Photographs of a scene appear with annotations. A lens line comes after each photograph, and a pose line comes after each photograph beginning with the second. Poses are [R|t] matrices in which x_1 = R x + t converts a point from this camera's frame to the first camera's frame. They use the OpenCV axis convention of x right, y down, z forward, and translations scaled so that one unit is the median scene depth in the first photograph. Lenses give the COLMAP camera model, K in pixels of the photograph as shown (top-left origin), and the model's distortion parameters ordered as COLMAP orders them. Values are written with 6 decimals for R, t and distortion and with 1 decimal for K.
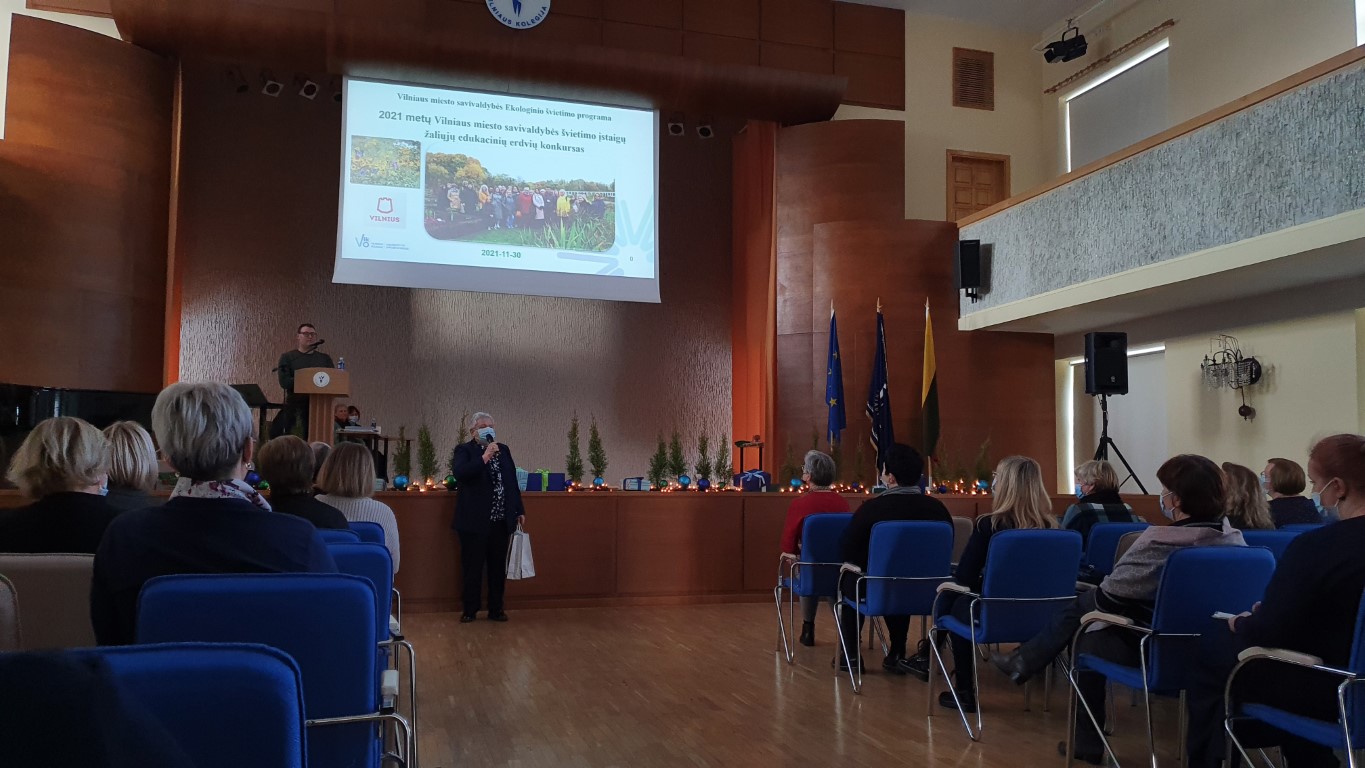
lens RADIAL K [[1190.8, 0, 686.3], [0, 1190.8, 411.8], [0, 0, 1]] dist [0.043830, -0.005129]
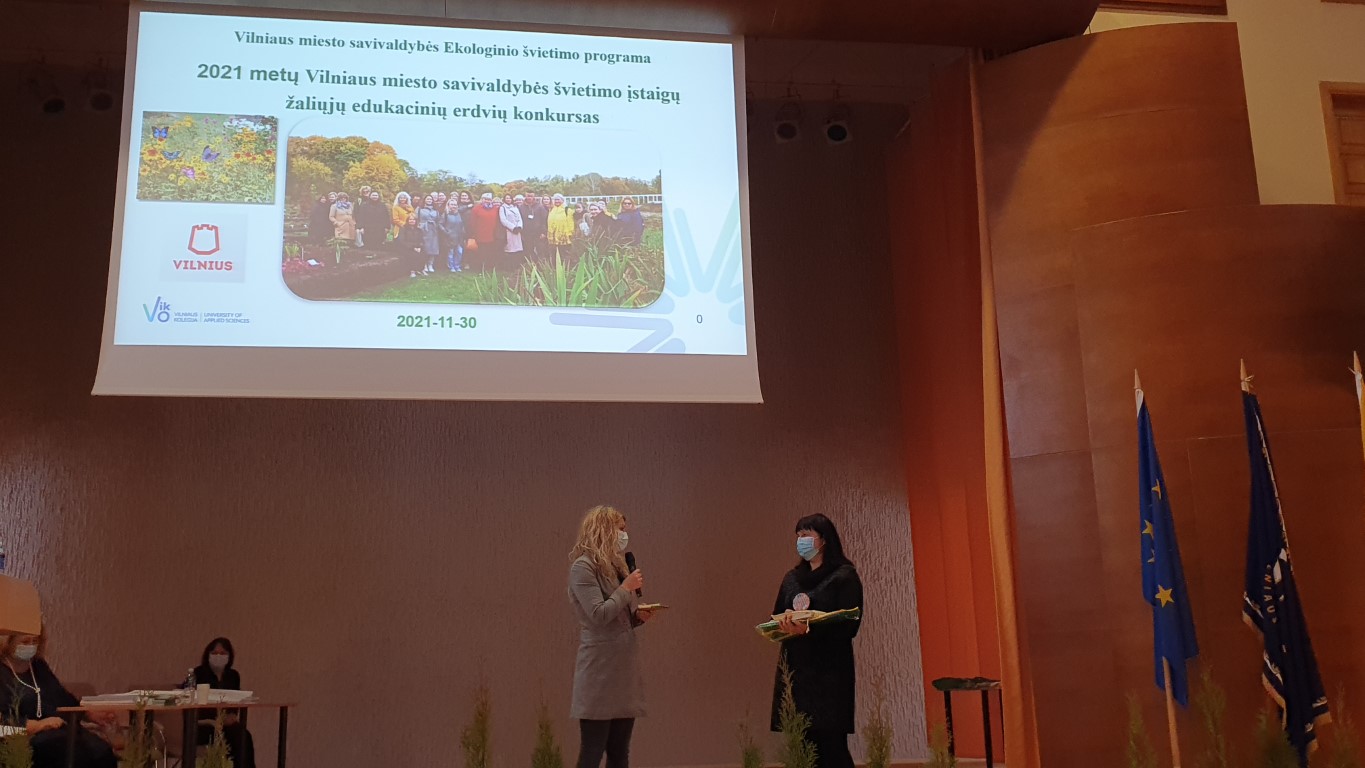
lens RADIAL K [[1190.8, 0, 686.3], [0, 1190.8, 411.8], [0, 0, 1]] dist [0.043830, -0.005129]
pose [[0.990848, -0.060206, -0.120815, 0.006047], [0.040327, 0.986177, -0.160712, -0.011179], [0.128821, 0.154369, 0.979579, 0.529050]]
